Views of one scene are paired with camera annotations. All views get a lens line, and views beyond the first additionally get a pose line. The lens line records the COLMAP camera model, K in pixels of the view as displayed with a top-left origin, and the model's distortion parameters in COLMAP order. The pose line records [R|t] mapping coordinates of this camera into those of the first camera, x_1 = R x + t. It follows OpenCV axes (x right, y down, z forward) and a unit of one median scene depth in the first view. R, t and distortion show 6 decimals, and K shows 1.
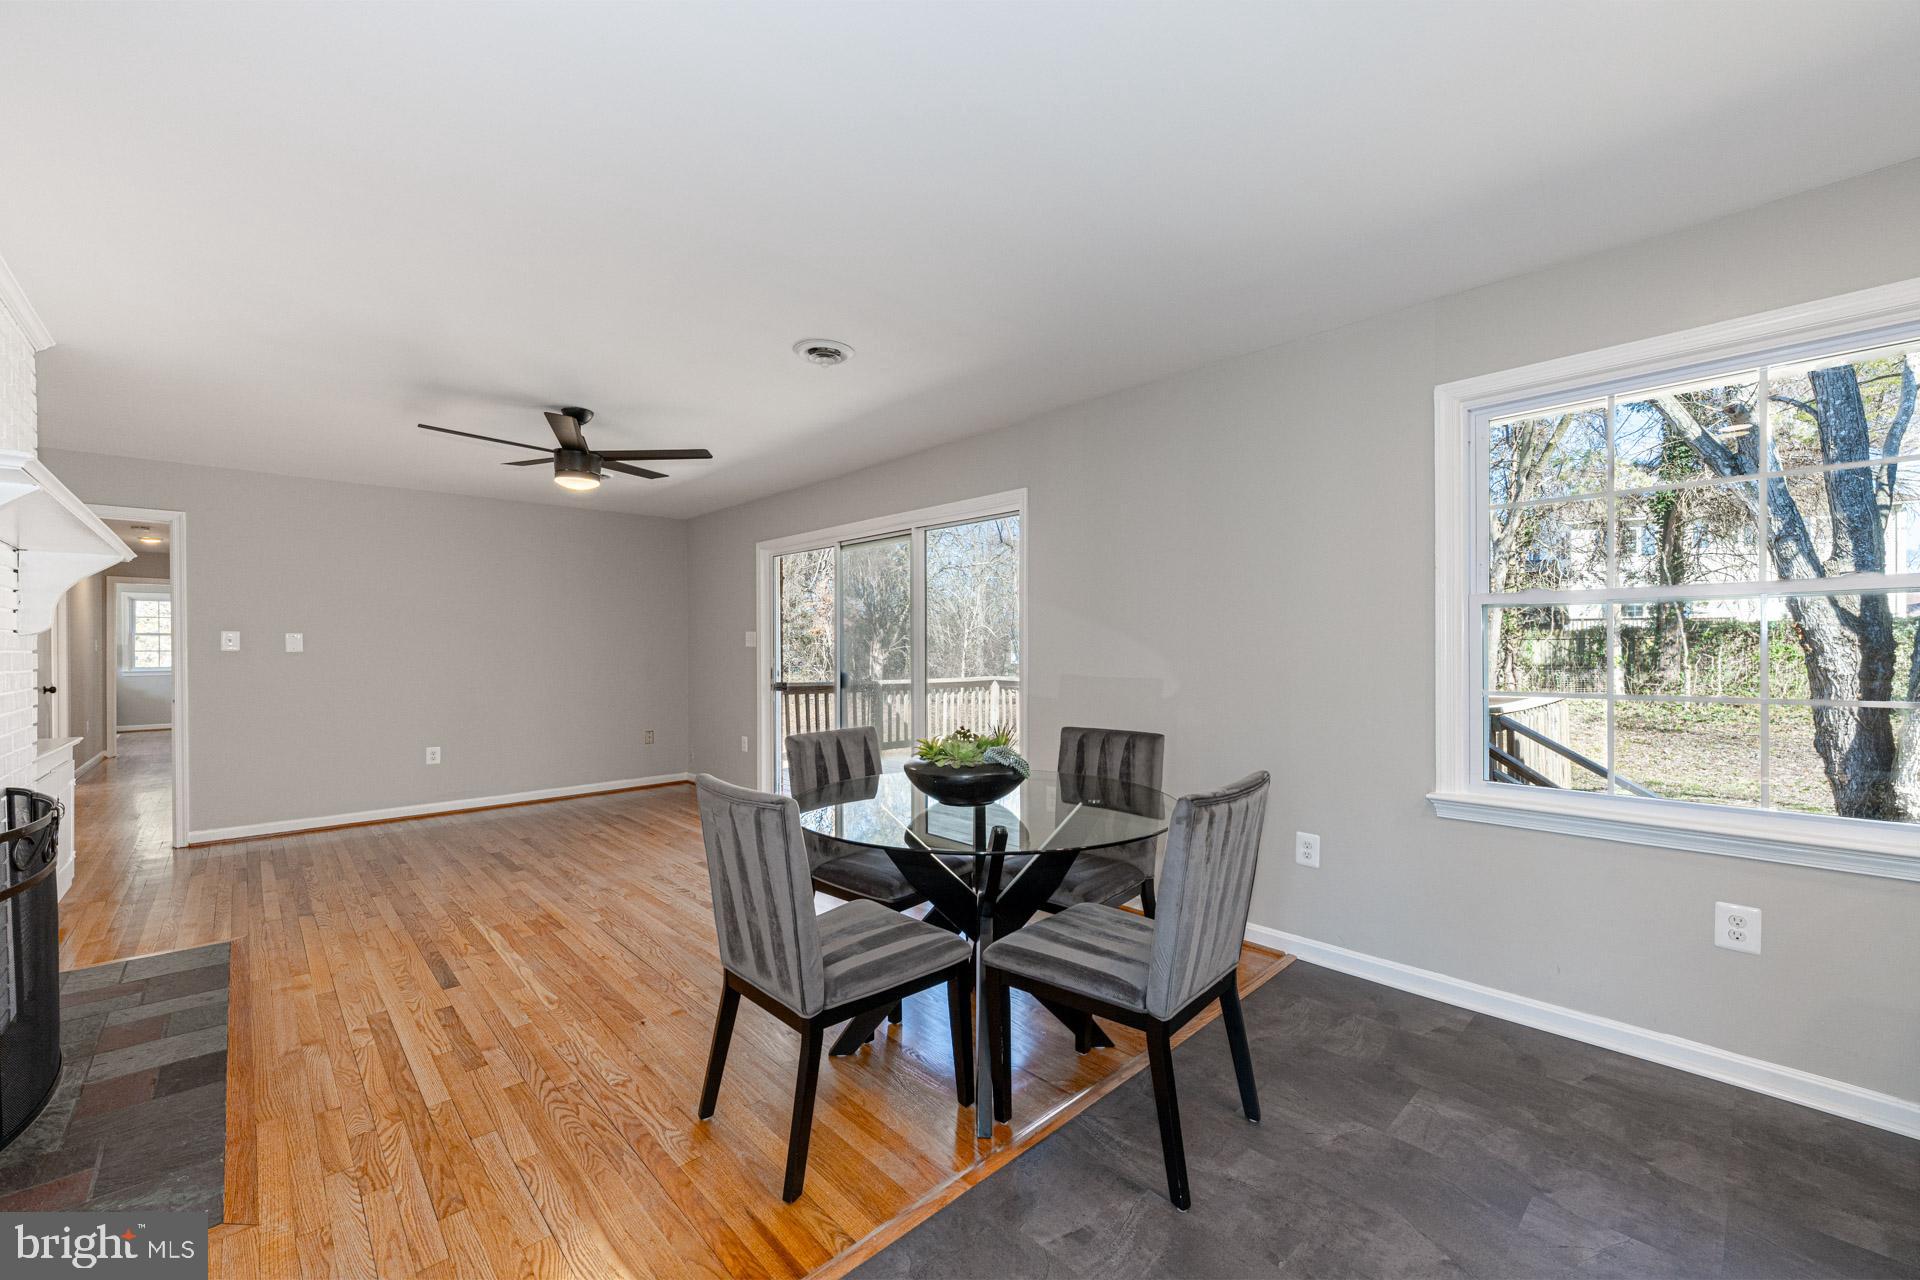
lens RADIAL K [[766.2, 0, 961.7], [0, 766.2, 644.4], [0, 0, 1]] dist [-0.003100, -0.000307]
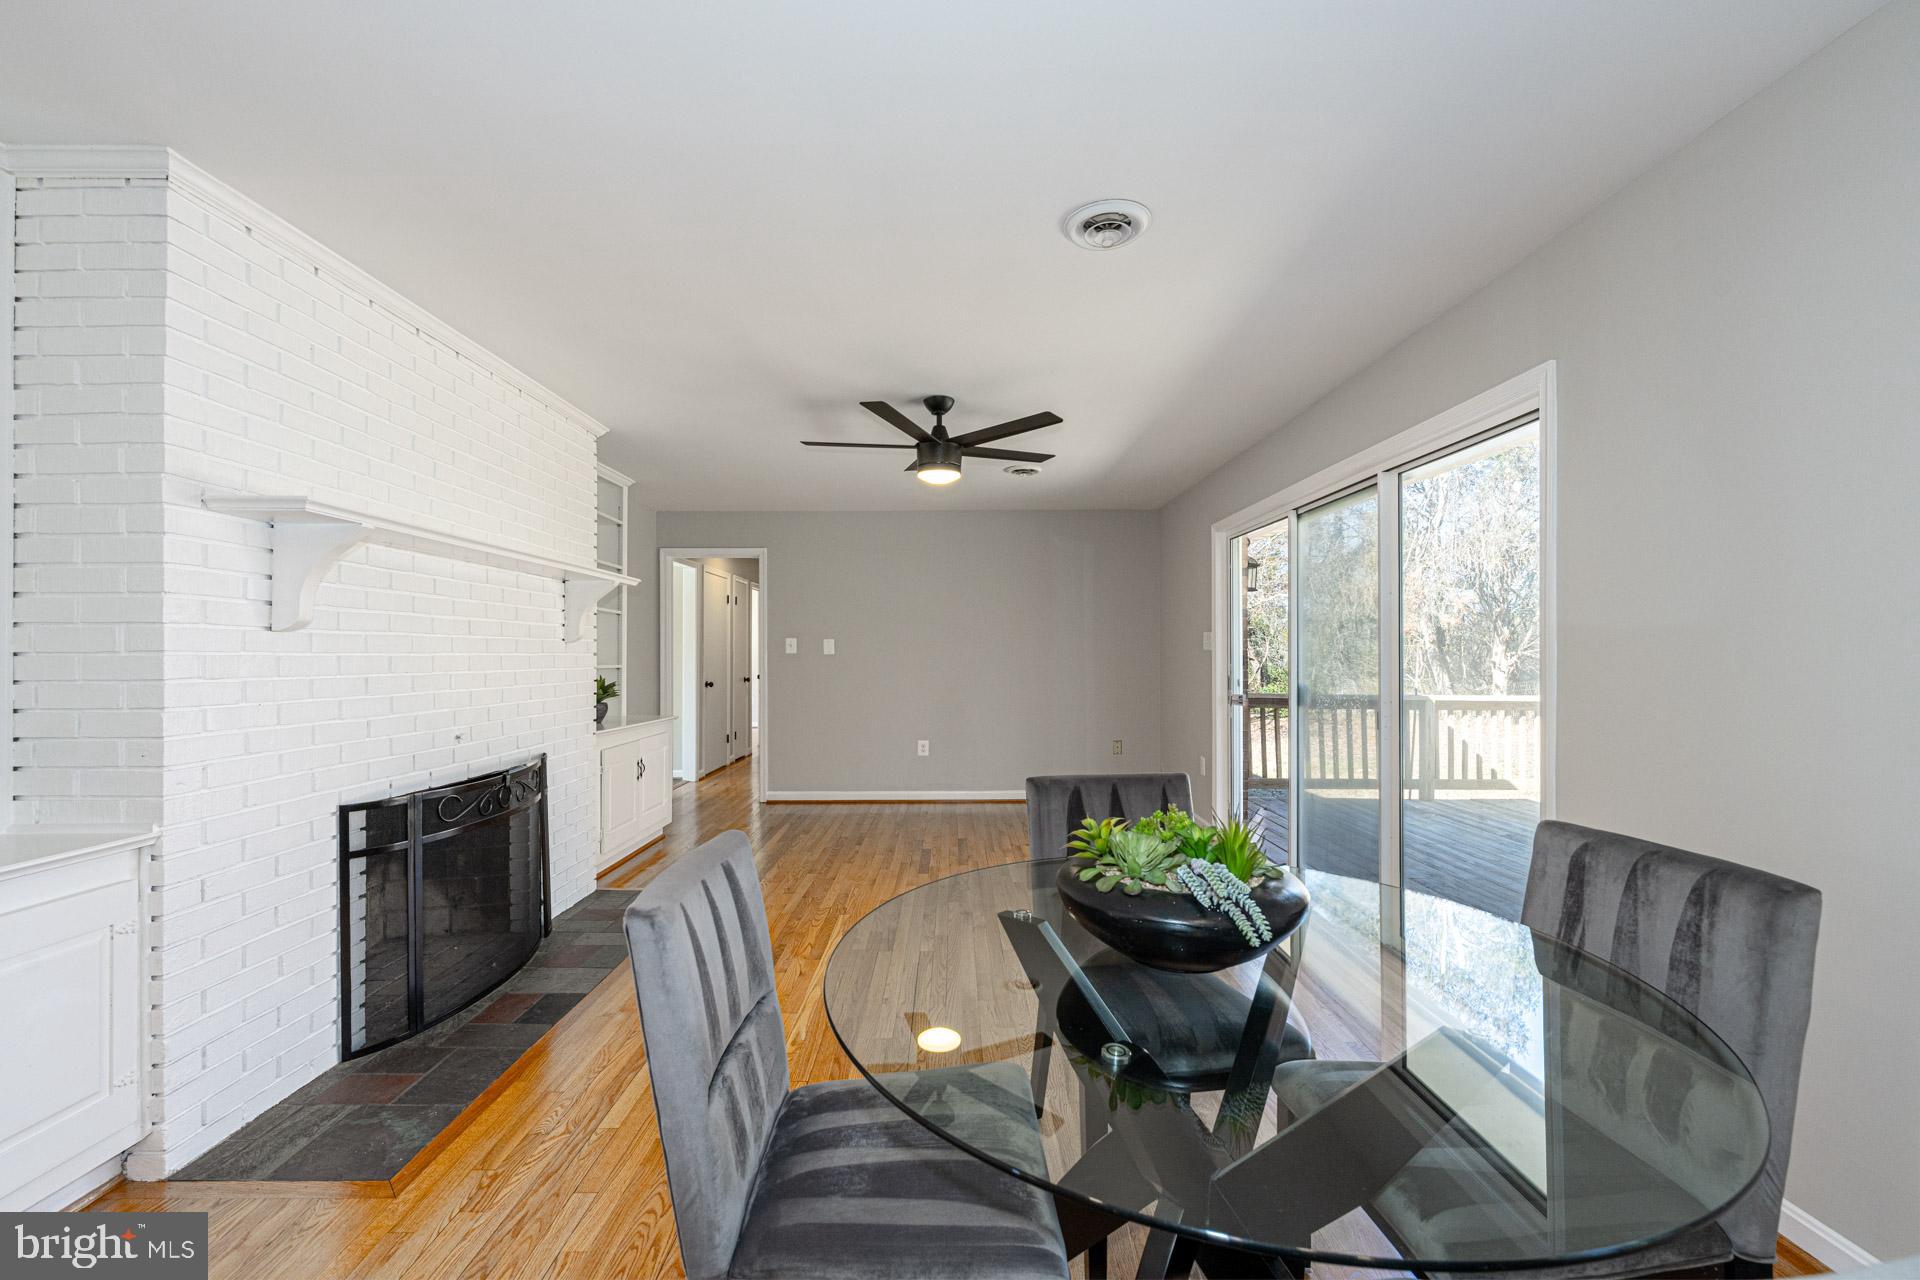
lens RADIAL K [[766.2, 0, 956.5], [0, 766.2, 651.4], [0, 0, 1]] dist [-0.003100, -0.000307]
pose [[0.725919, 0.001201, -0.687779, 0.158191], [0.002707, 0.999986, 0.004602, -0.000447], [0.687775, -0.005203, 0.725905, 0.326829]]
